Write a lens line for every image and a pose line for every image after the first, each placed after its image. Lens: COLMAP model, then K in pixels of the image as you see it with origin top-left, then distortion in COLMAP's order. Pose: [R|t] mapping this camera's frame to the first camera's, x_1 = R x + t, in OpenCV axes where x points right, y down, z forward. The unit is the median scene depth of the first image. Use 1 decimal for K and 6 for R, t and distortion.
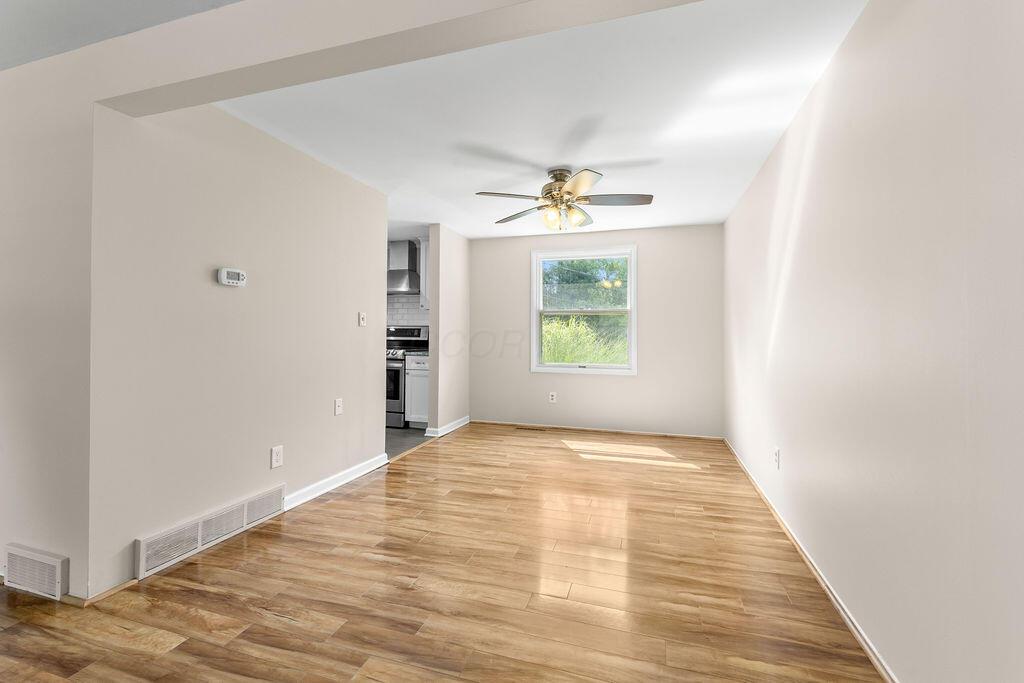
lens RADIAL K [[424.4, 0, 520.5], [0, 424.4, 336.1], [0, 0, 1]] dist [0.000400, -0.000466]
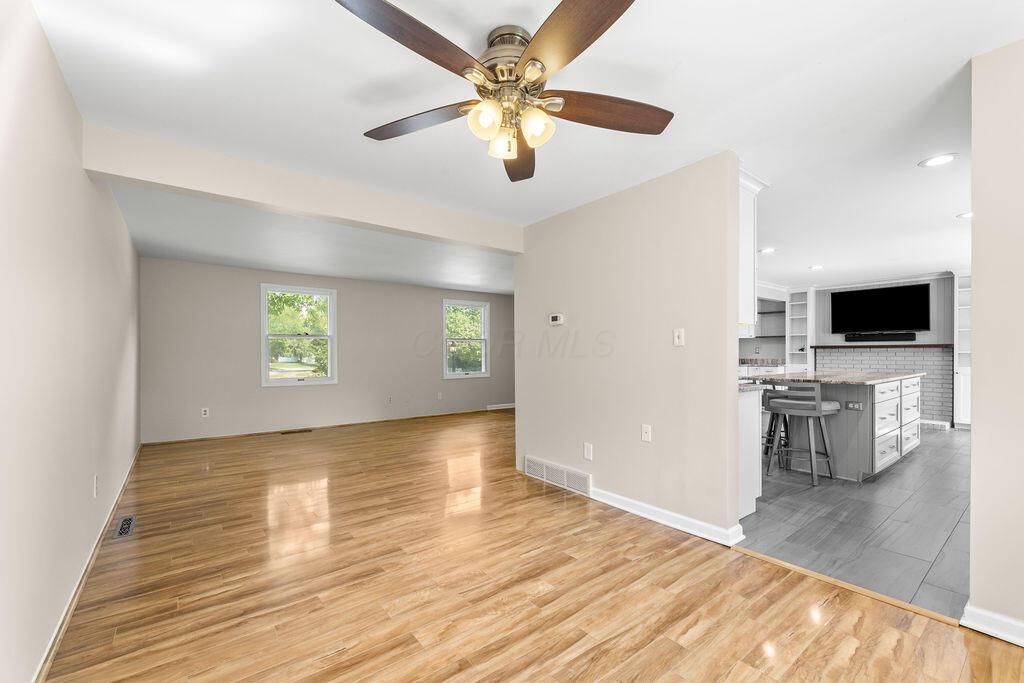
lens RADIAL K [[424.4, 0, 516.5], [0, 424.4, 359.5], [0, 0, 1]] dist [0.000400, -0.000466]
pose [[-0.562005, 0.004681, -0.827121, 0.483353], [-0.004882, 0.999948, 0.008977, -0.005975], [0.827120, 0.009083, -0.561952, 1.207486]]
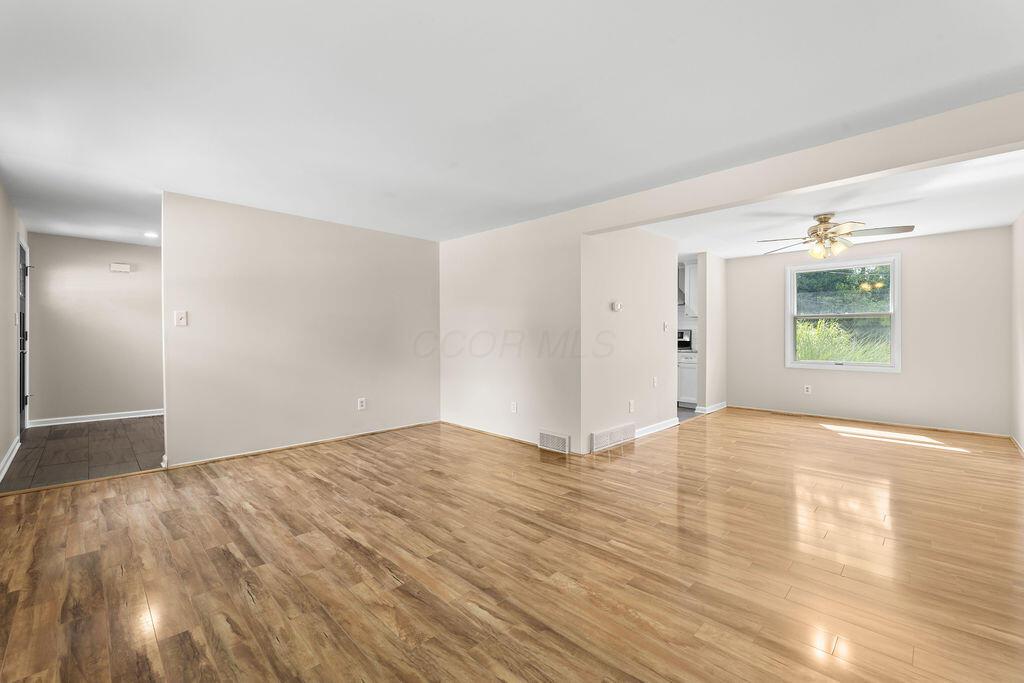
lens RADIAL K [[424.4, 0, 521.0], [0, 424.4, 338.4], [0, 0, 1]] dist [0.000400, -0.000466]
pose [[0.889566, -0.002766, -0.456798, -0.139549], [0.002971, 0.999996, -0.000271, 0.001270], [0.456797, -0.001116, 0.889570, -0.601508]]
